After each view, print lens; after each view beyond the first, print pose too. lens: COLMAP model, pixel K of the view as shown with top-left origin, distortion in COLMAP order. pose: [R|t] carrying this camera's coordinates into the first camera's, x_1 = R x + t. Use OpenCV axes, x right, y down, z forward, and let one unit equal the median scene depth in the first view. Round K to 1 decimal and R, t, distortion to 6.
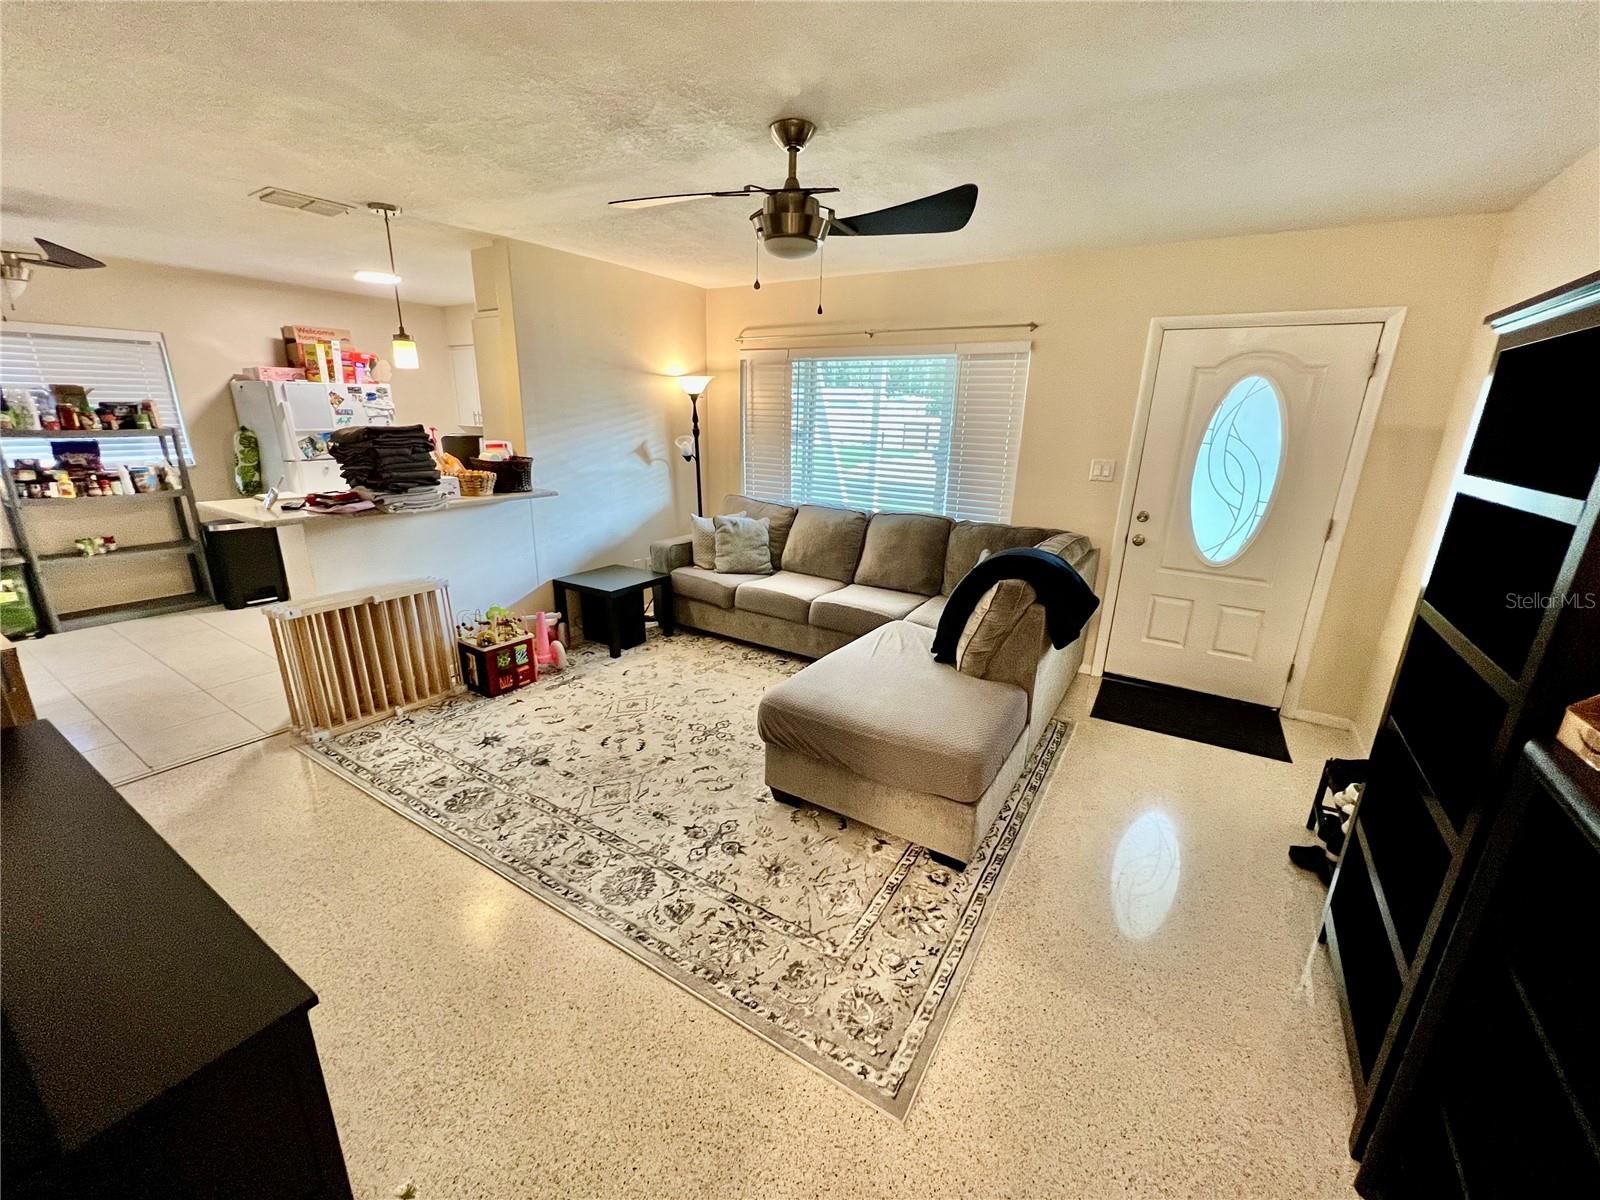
lens RADIAL K [[639.1, 0, 796.4], [0, 639.1, 600.6], [0, 0, 1]] dist [-0.001037, -0.000136]
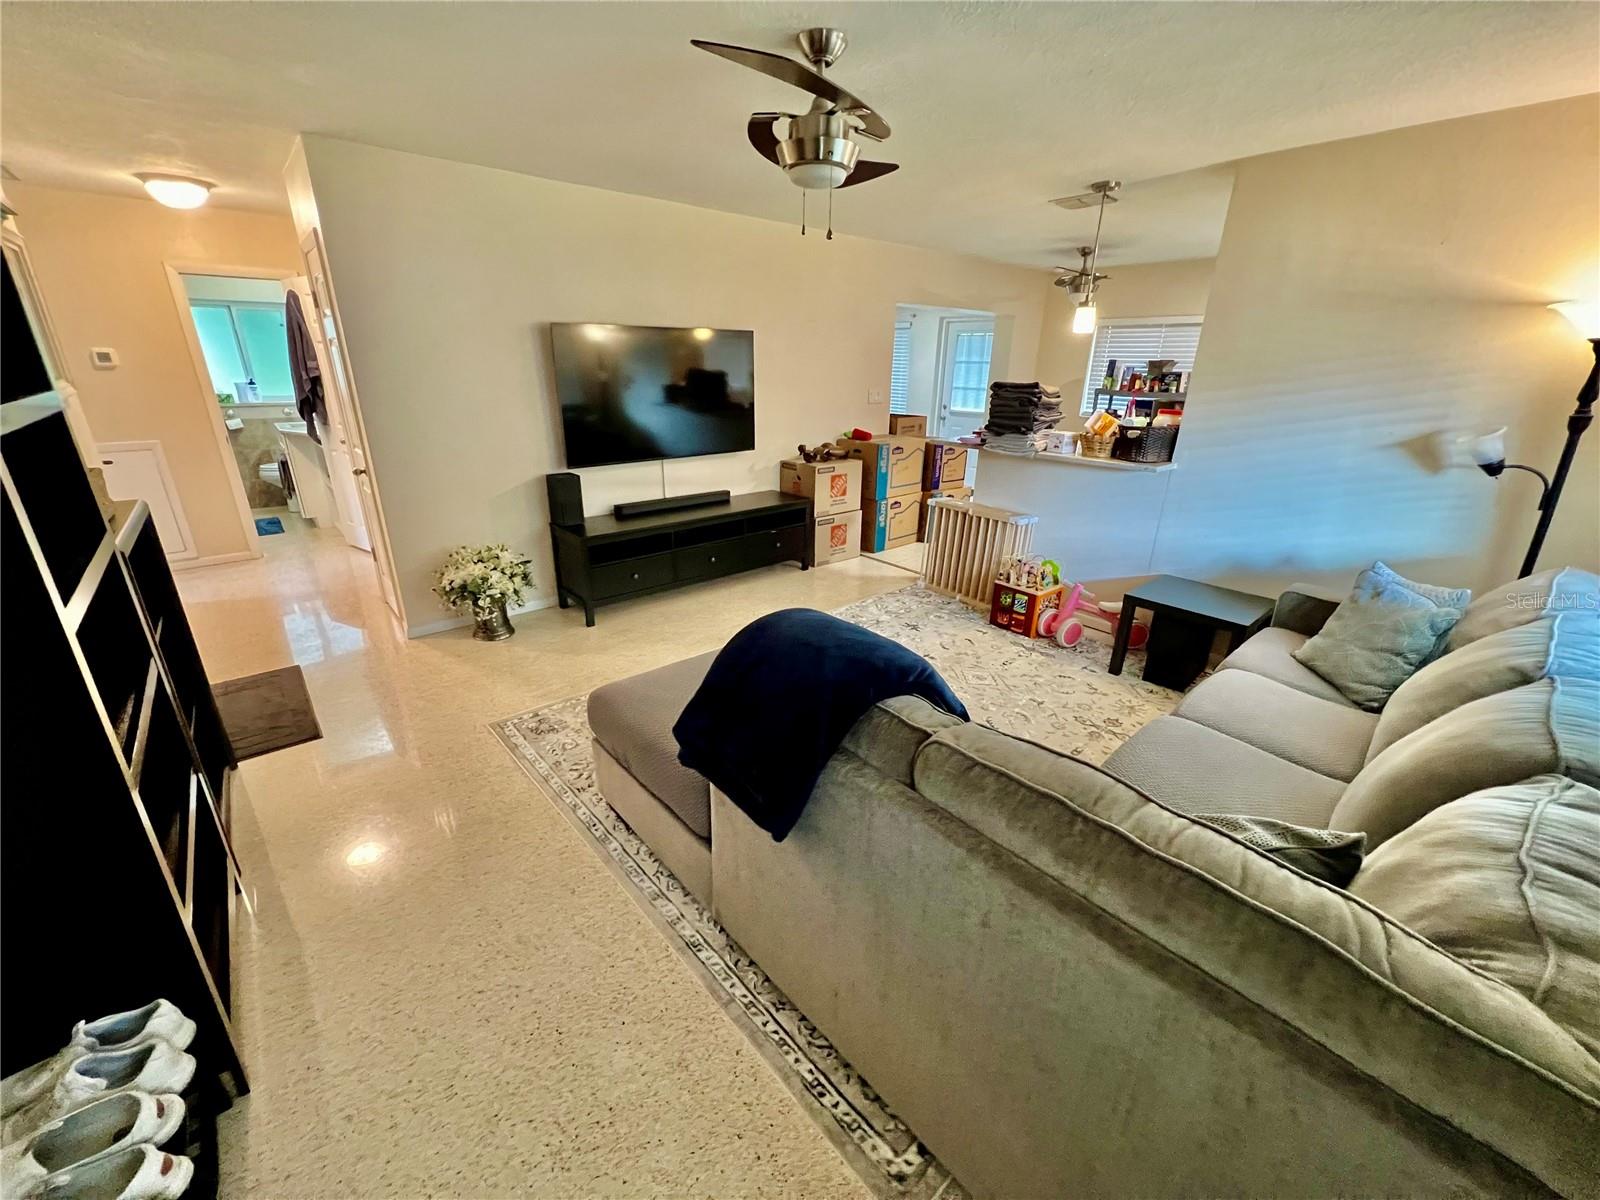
lens RADIAL K [[639.1, 0, 806.6], [0, 639.1, 602.7], [0, 0, 1]] dist [-0.001037, -0.000136]
pose [[-0.265339, 0.315399, -0.911109, 0.622765], [-0.299245, 0.871375, 0.388792, -0.220186], [0.916541, 0.375806, -0.136828, 0.806153]]
